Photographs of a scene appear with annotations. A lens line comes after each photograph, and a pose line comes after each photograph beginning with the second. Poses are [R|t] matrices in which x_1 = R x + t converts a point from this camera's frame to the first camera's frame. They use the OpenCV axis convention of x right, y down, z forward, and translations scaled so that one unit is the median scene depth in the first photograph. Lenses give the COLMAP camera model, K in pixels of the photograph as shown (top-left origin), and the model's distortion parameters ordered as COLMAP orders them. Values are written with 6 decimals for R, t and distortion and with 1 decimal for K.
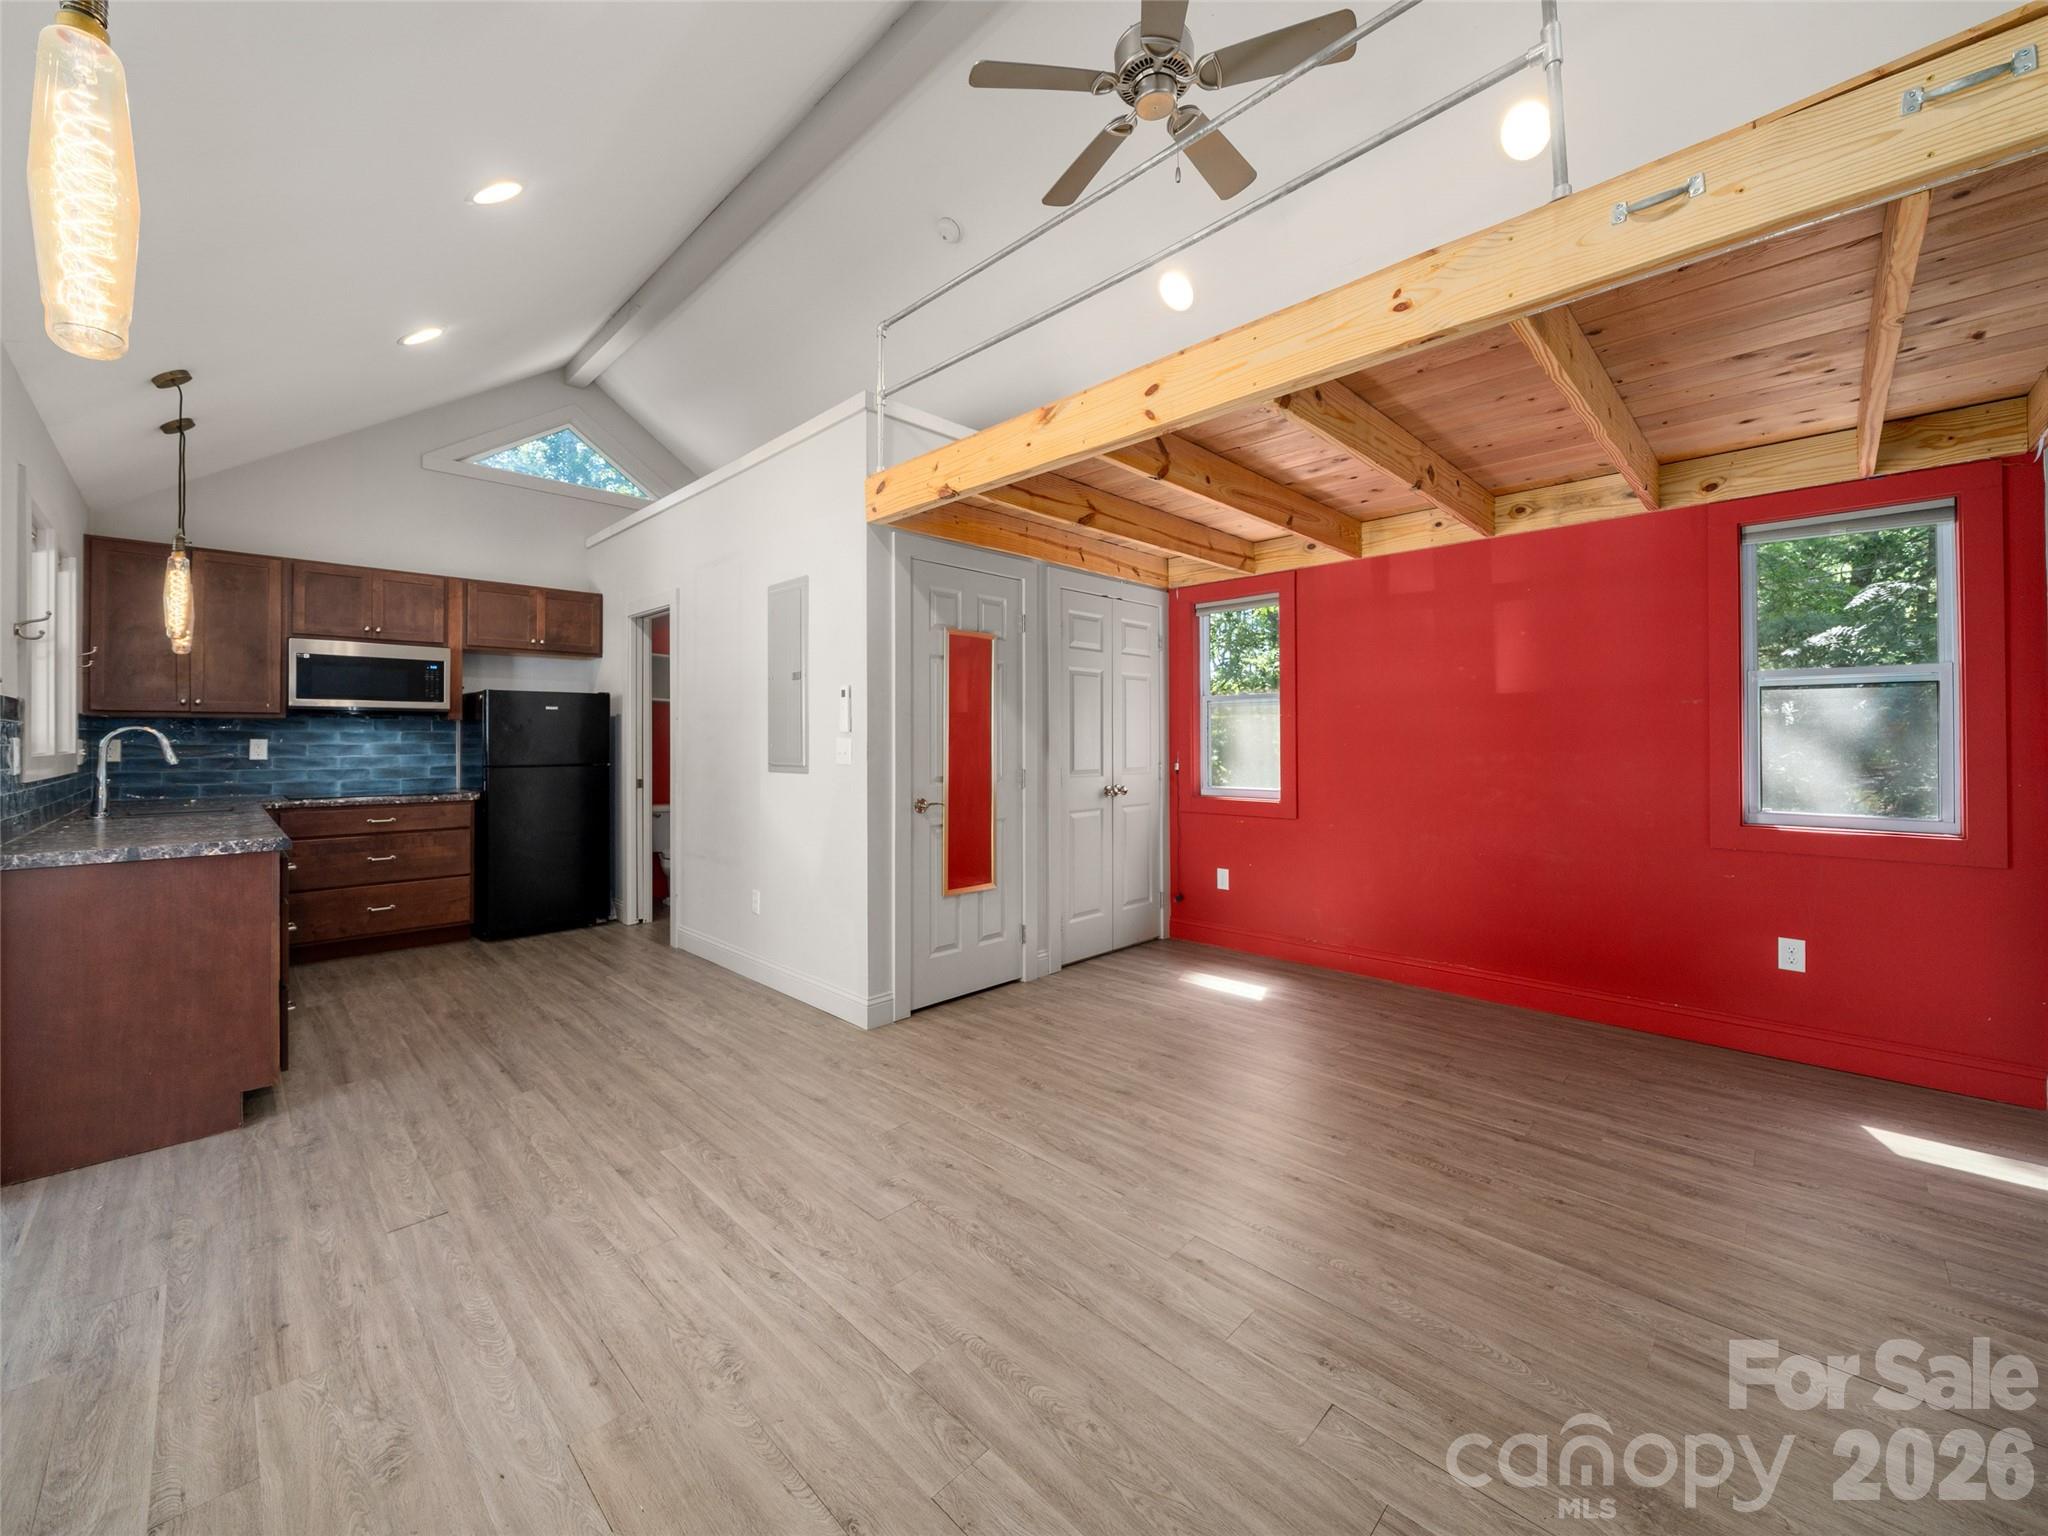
lens RADIAL K [[795.3, 0, 1021.5], [0, 795.3, 736.9], [0, 0, 1]] dist [-0.001878, -0.001735]
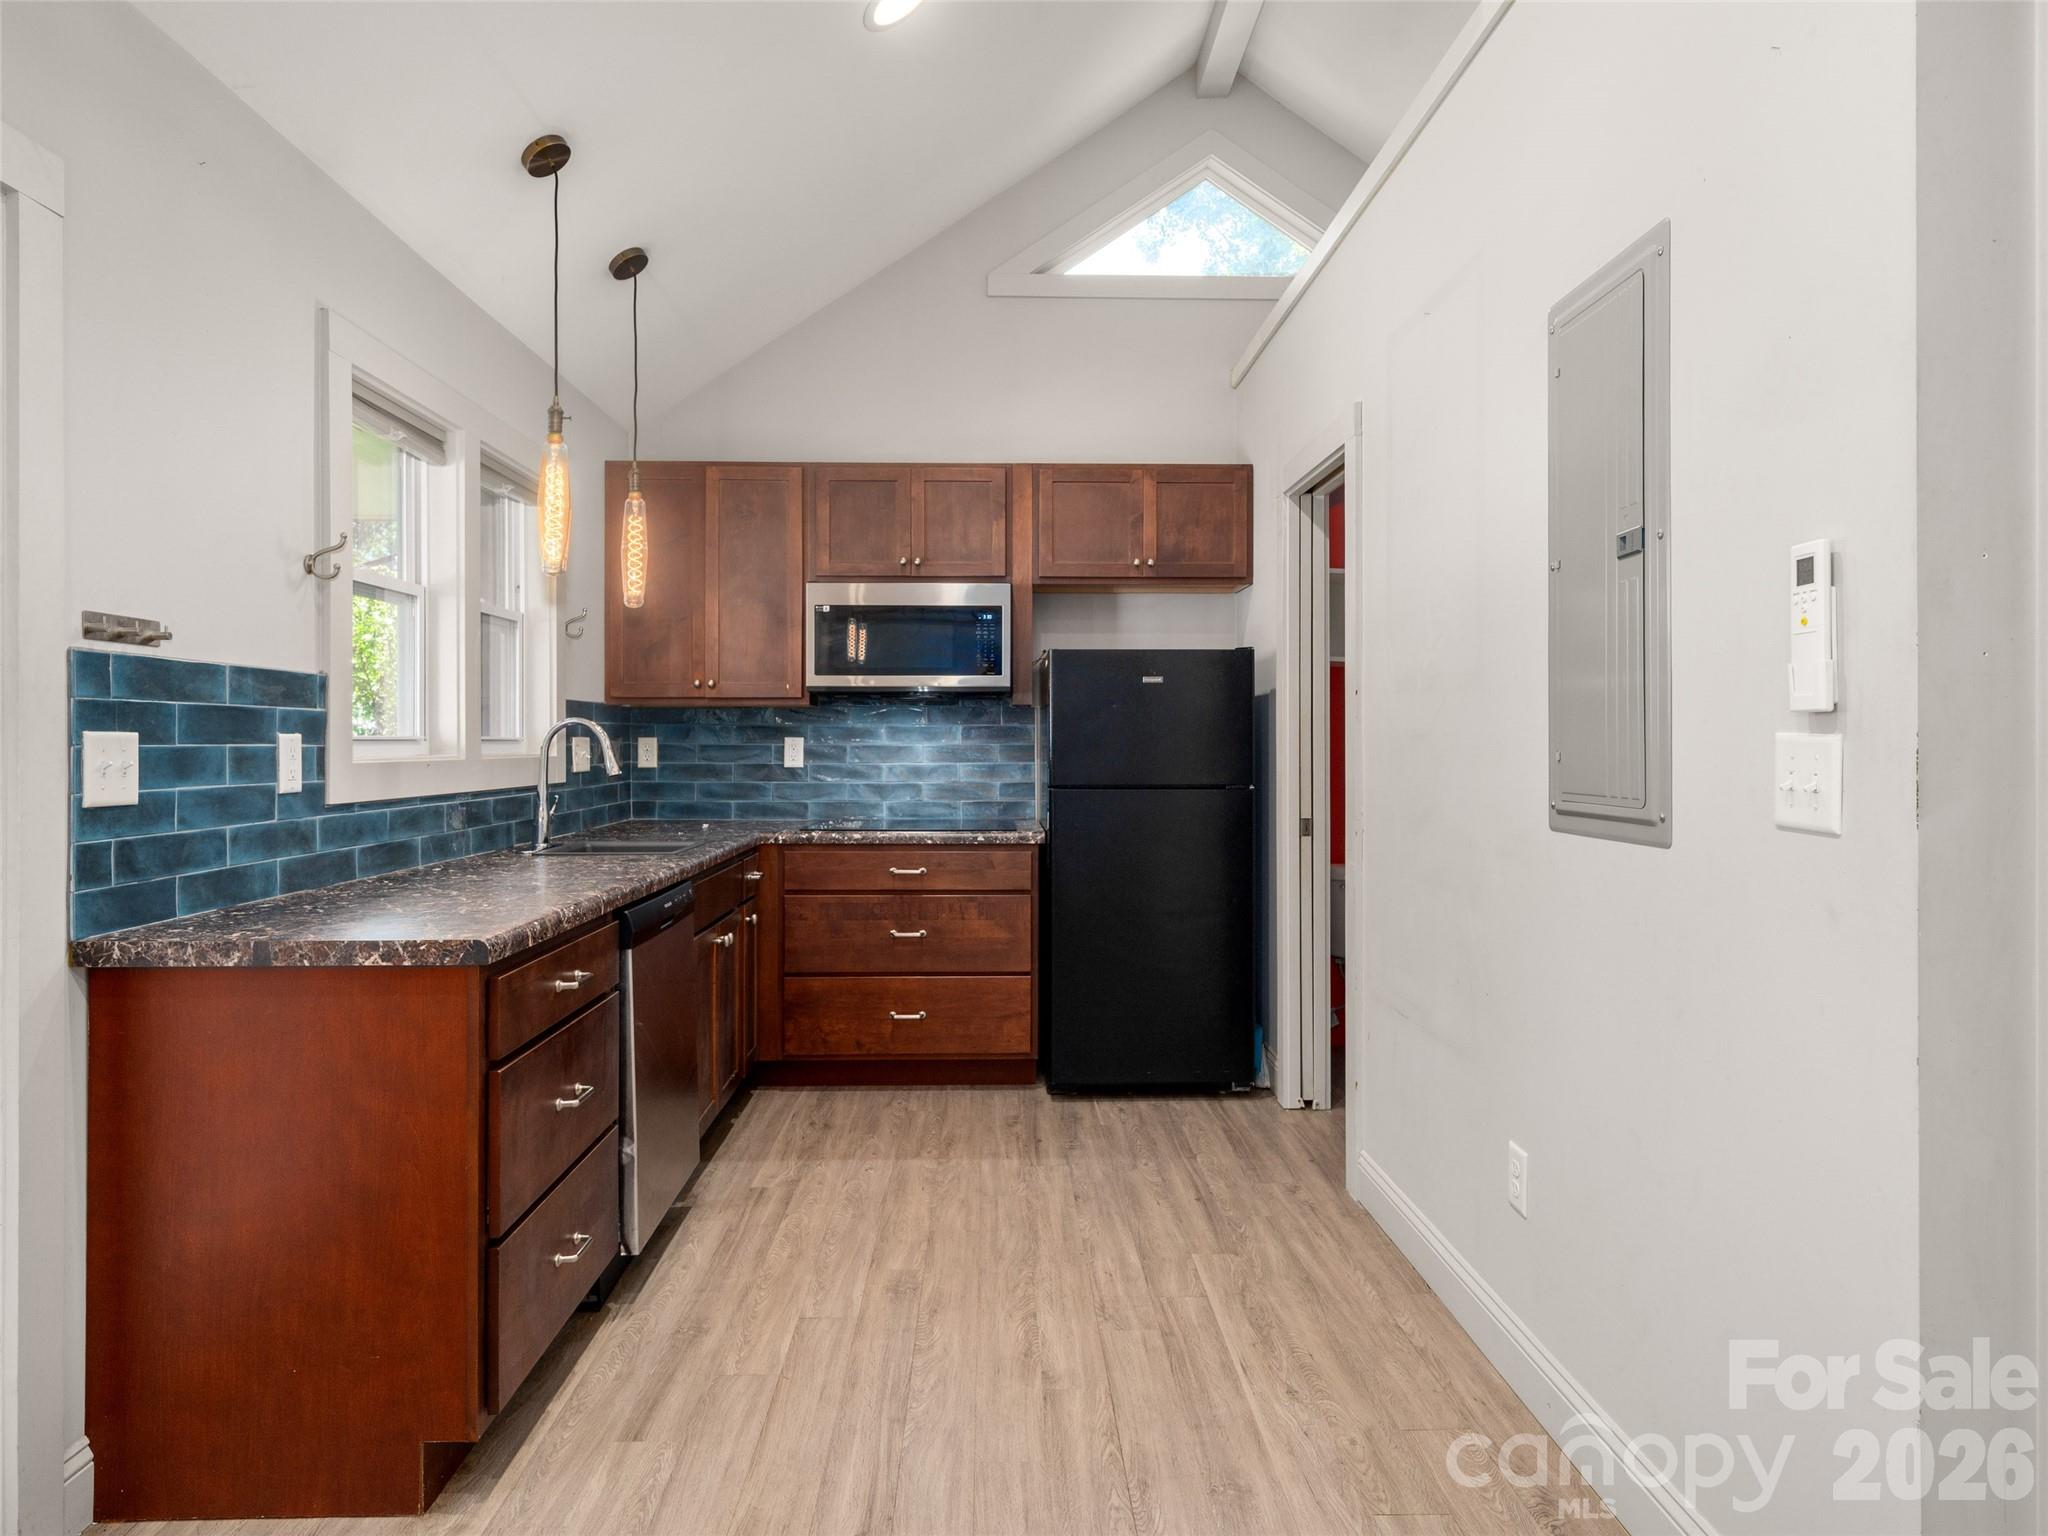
lens RADIAL K [[1210.8, 0, 1031.9], [0, 1210.8, 737.2], [0, 0, 1]] dist [0.001158, 0.000955]
pose [[0.727103, 0.000195, -0.686528, -0.123510], [0.000968, 0.999999, 0.001309, 0.002053], [0.686527, -0.001616, 0.727102, 0.483085]]
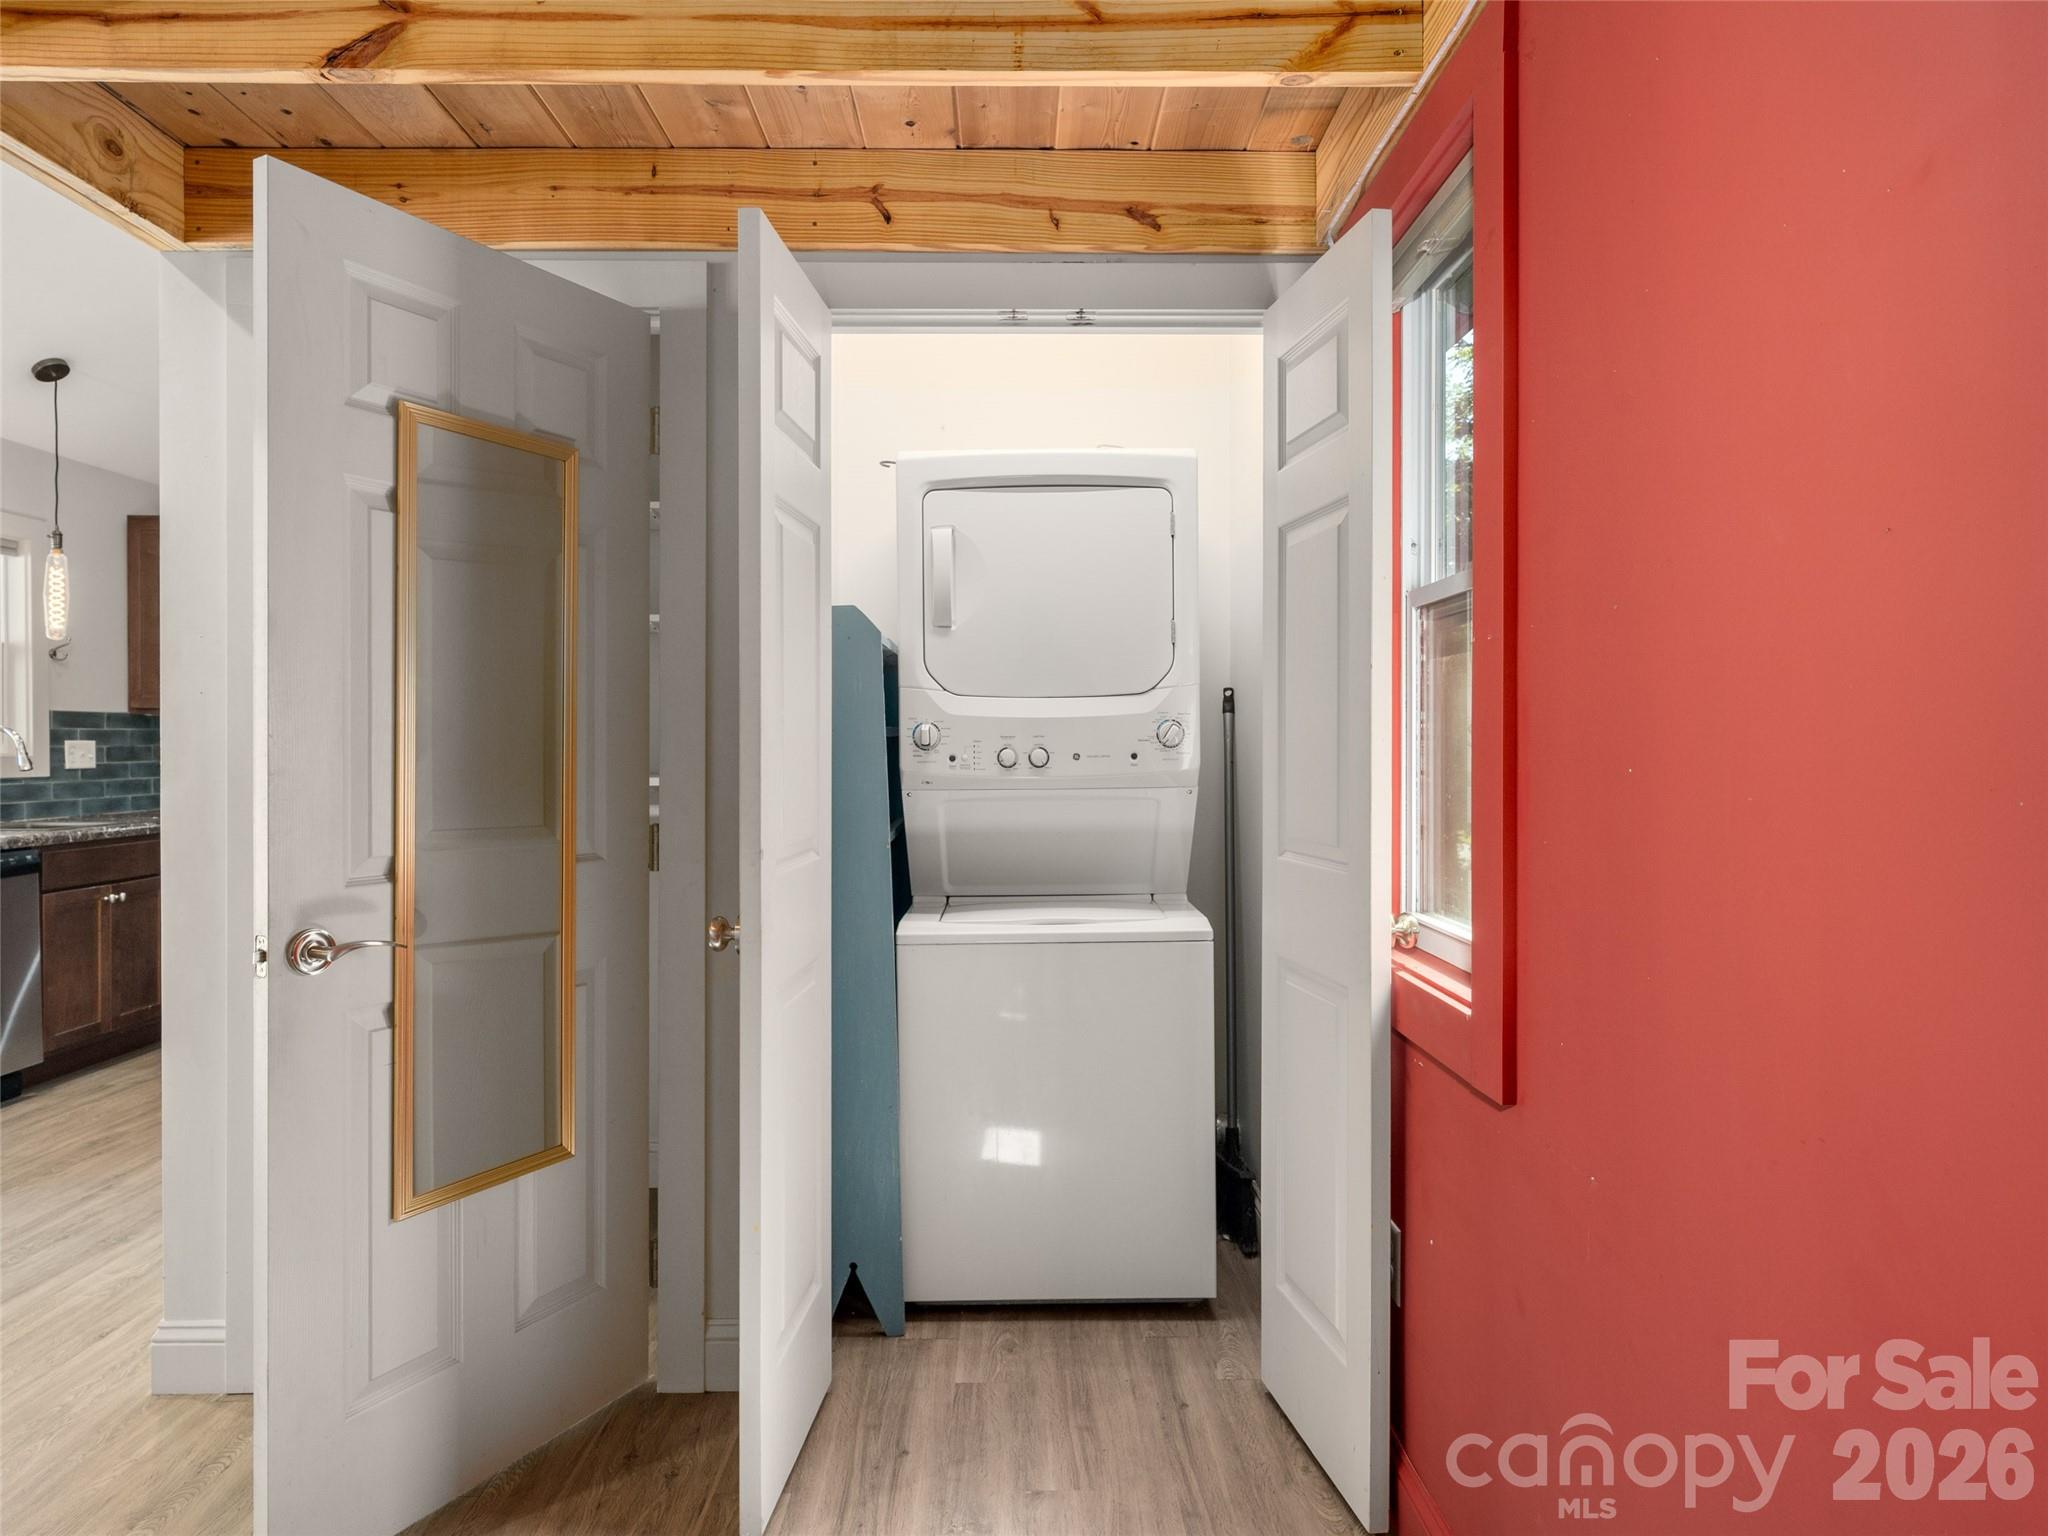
lens RADIAL K [[1210.8, 0, 1020.6], [0, 1210.8, 755.7], [0, 0, 1]] dist [0.001158, 0.000955]
pose [[0.709327, 0.009566, -0.704815, 0.574571], [-0.001540, 0.999927, 0.012021, 0.001862], [0.704878, -0.007442, 0.709290, 0.790810]]
